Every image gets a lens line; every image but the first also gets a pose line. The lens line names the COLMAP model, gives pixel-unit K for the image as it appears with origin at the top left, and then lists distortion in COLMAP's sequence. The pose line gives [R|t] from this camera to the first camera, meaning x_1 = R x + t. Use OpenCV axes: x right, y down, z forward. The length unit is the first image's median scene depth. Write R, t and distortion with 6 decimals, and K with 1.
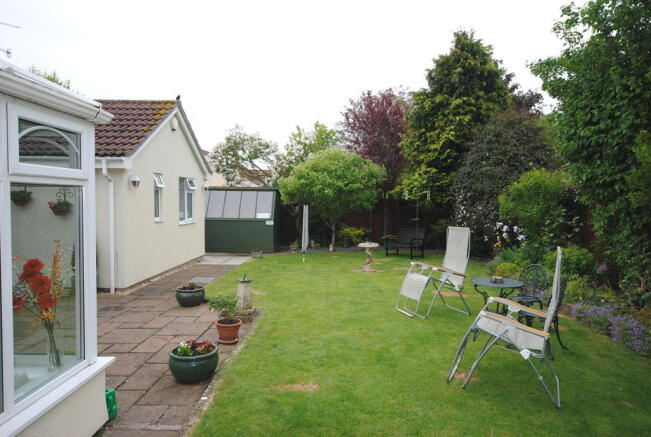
lens RADIAL K [[434.7, 0, 326.4], [0, 434.7, 219.4], [0, 0, 1]] dist [0.009110, 0.001544]
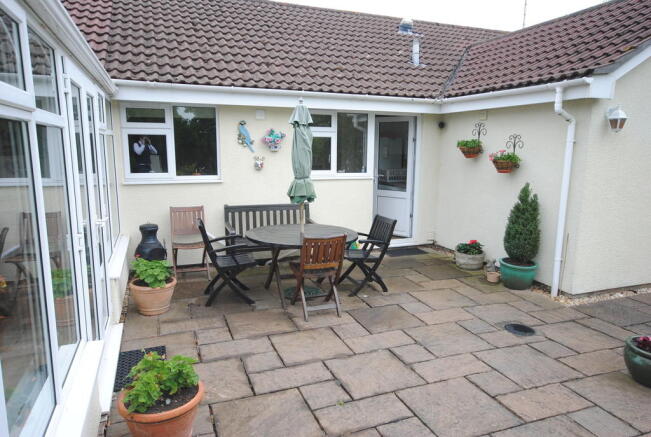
lens RADIAL K [[434.7, 0, 324.3], [0, 434.7, 221.9], [0, 0, 1]] dist [0.009110, 0.001544]
pose [[0.375306, 0.154354, -0.913959, -0.038782], [-0.046226, 0.987927, 0.147864, -0.022506], [0.925748, -0.013245, 0.377910, 0.441716]]
